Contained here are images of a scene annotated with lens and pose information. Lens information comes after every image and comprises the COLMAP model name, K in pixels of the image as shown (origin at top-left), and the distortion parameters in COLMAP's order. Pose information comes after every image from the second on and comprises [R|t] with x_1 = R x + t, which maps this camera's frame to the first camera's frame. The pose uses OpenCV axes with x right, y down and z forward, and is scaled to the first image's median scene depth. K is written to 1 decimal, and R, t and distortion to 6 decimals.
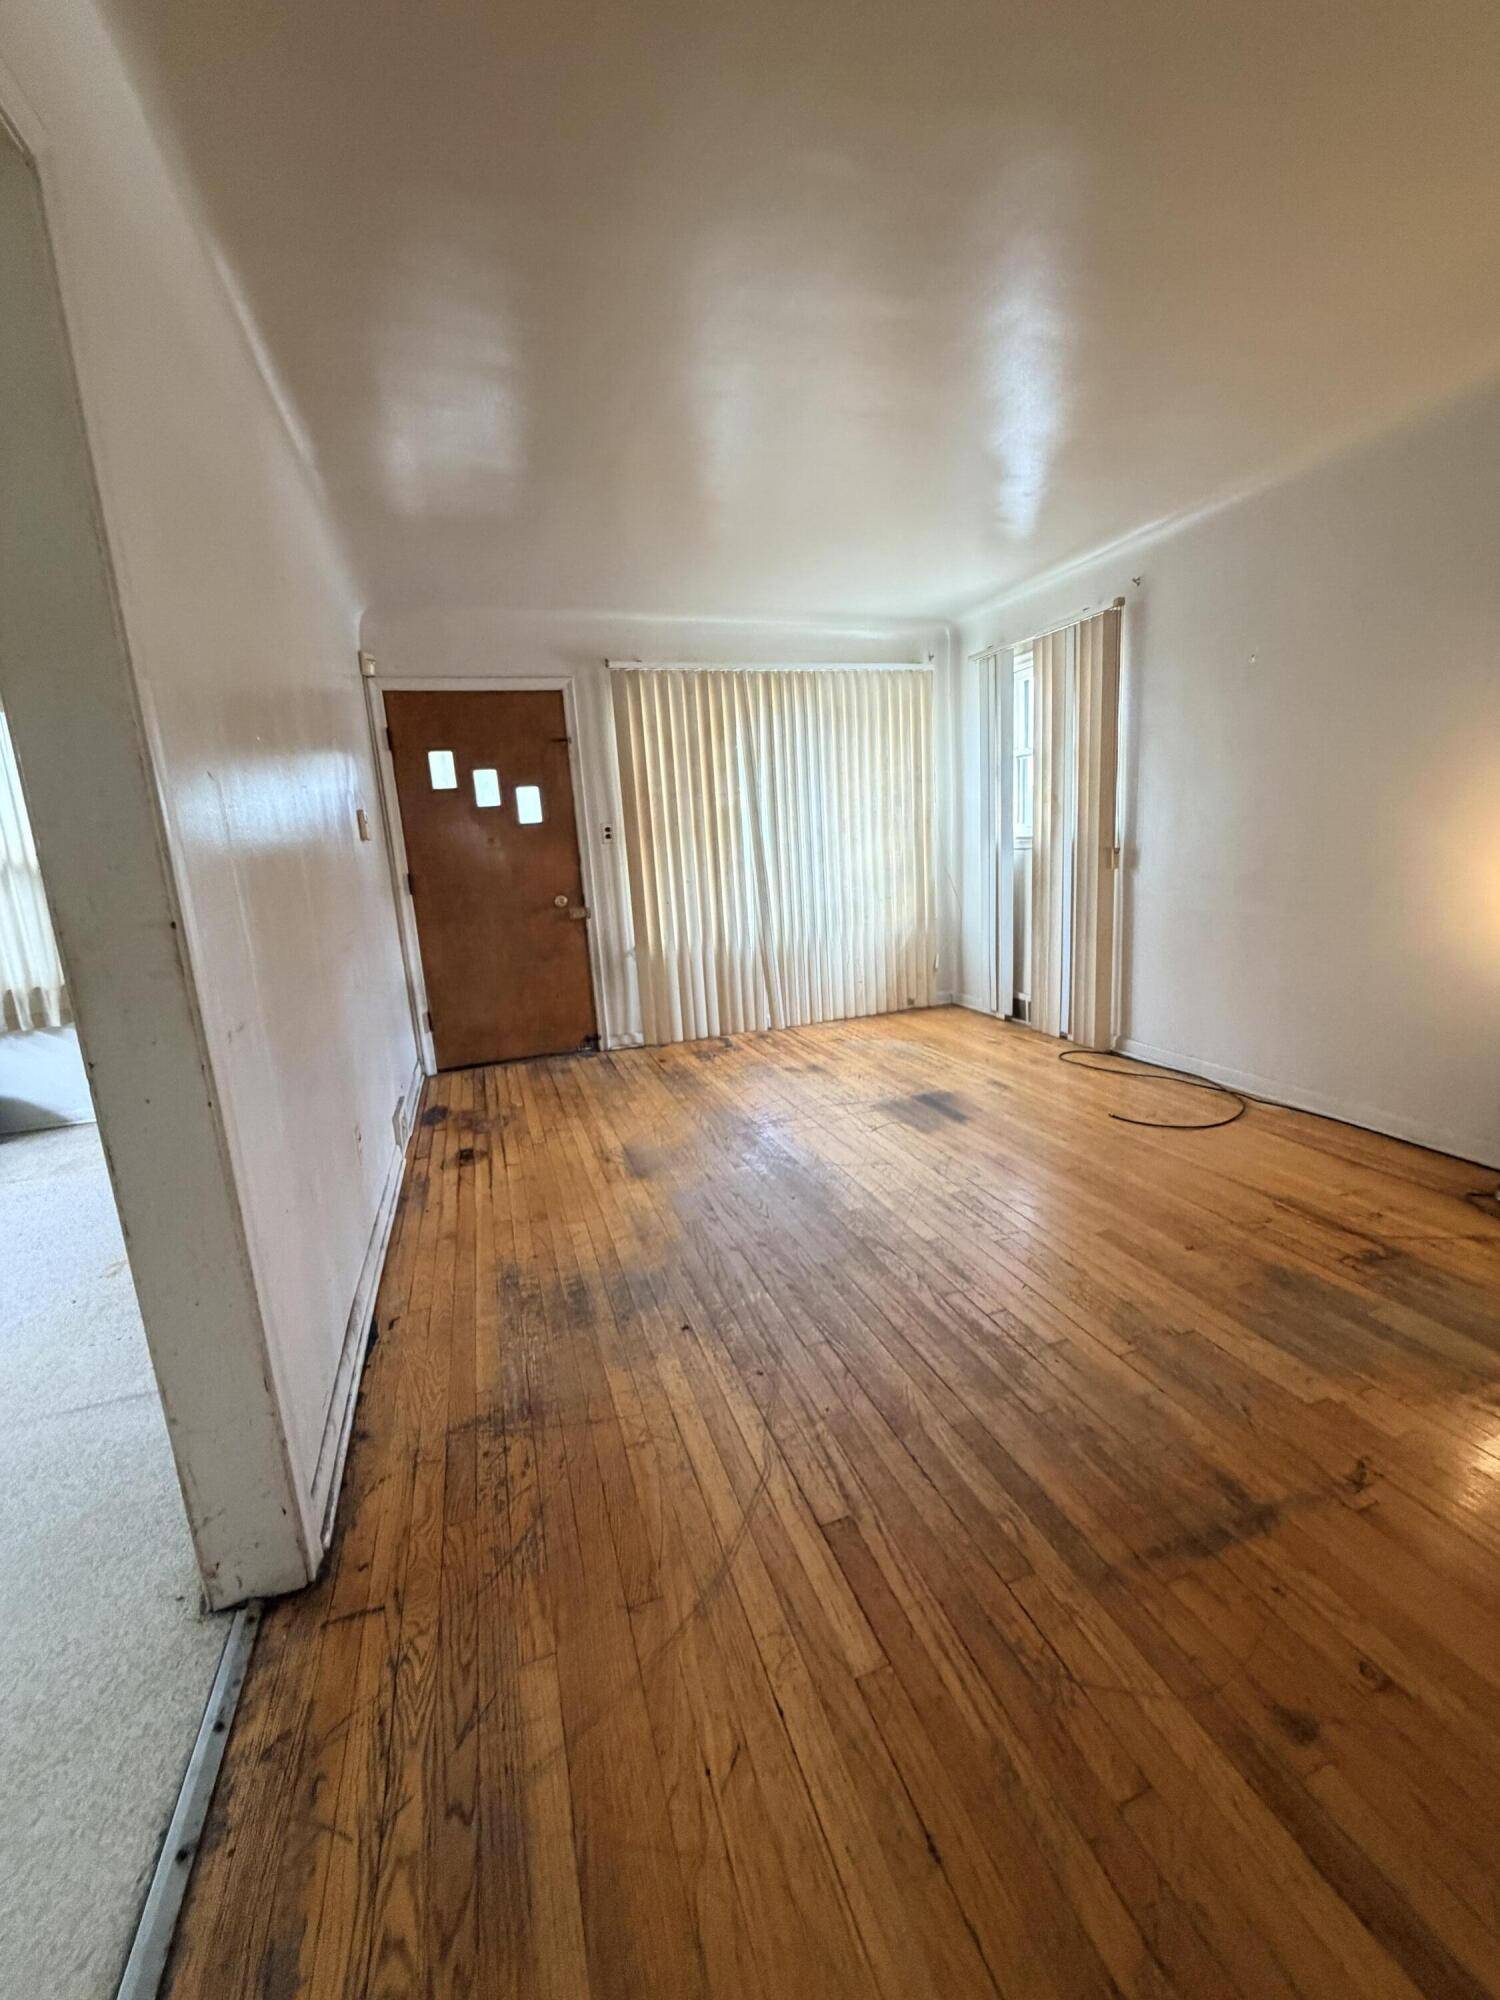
lens RADIAL K [[812.7, 0, 750.0], [0, 812.7, 1000.0], [0, 0, 1]] dist [-0.000814, 0.000106]
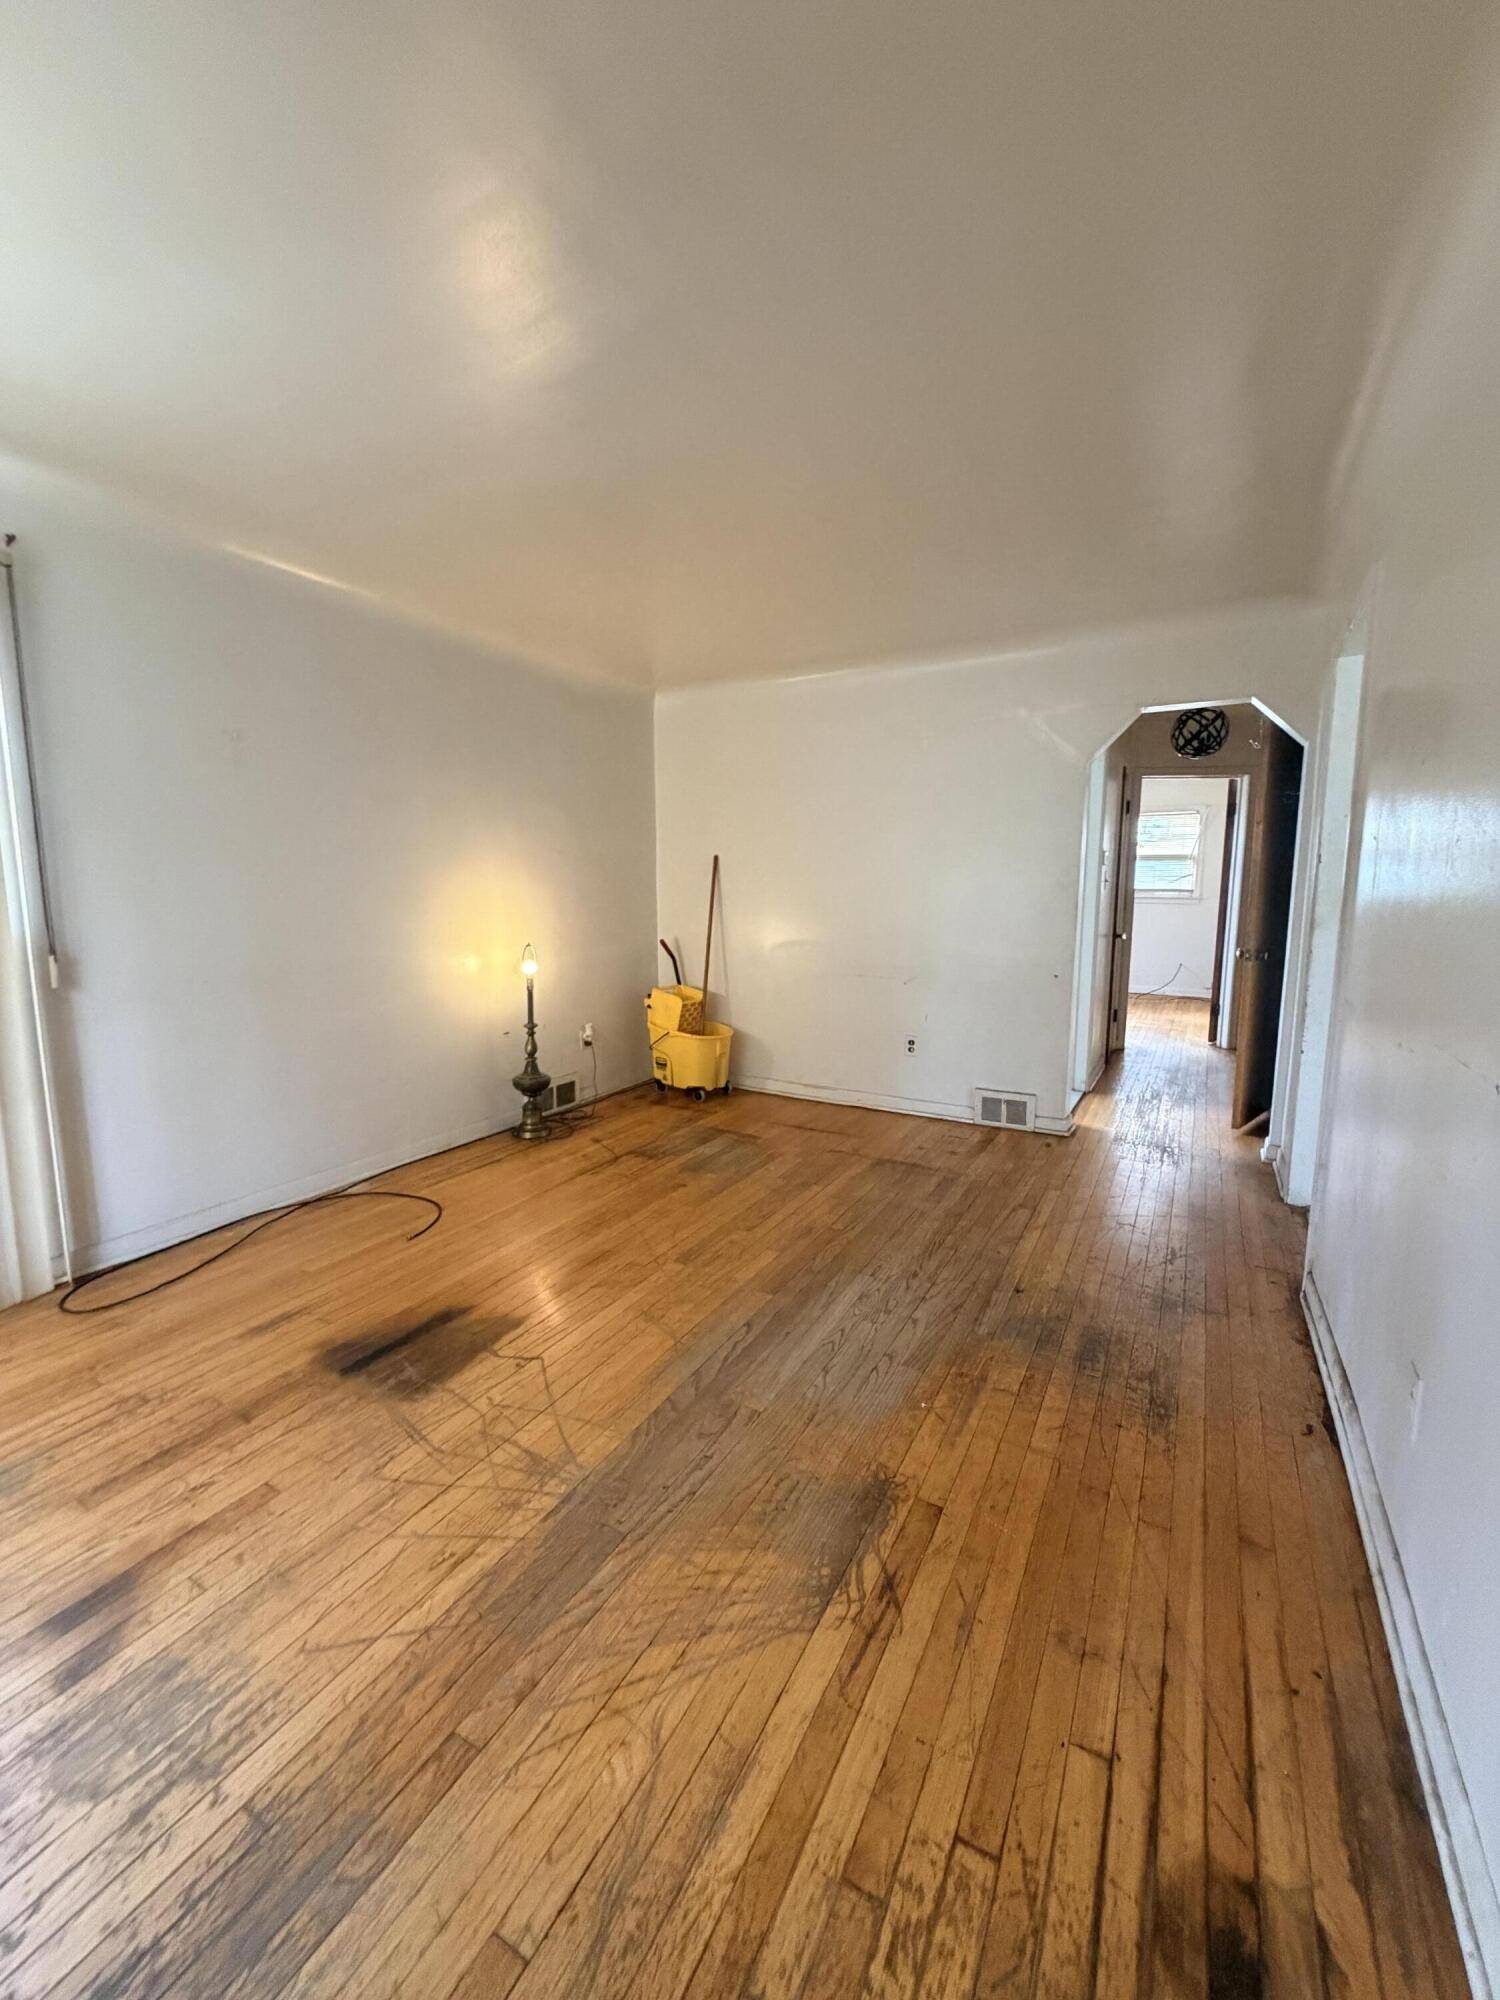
lens RADIAL K [[812.7, 0, 750.0], [0, 812.7, 1000.0], [0, 0, 1]] dist [-0.000814, 0.000106]
pose [[-0.672095, -0.041080, 0.739325, -0.479284], [0.185433, 0.957307, 0.221762, -0.251576], [-0.716871, 0.286140, -0.635783, 1.339829]]
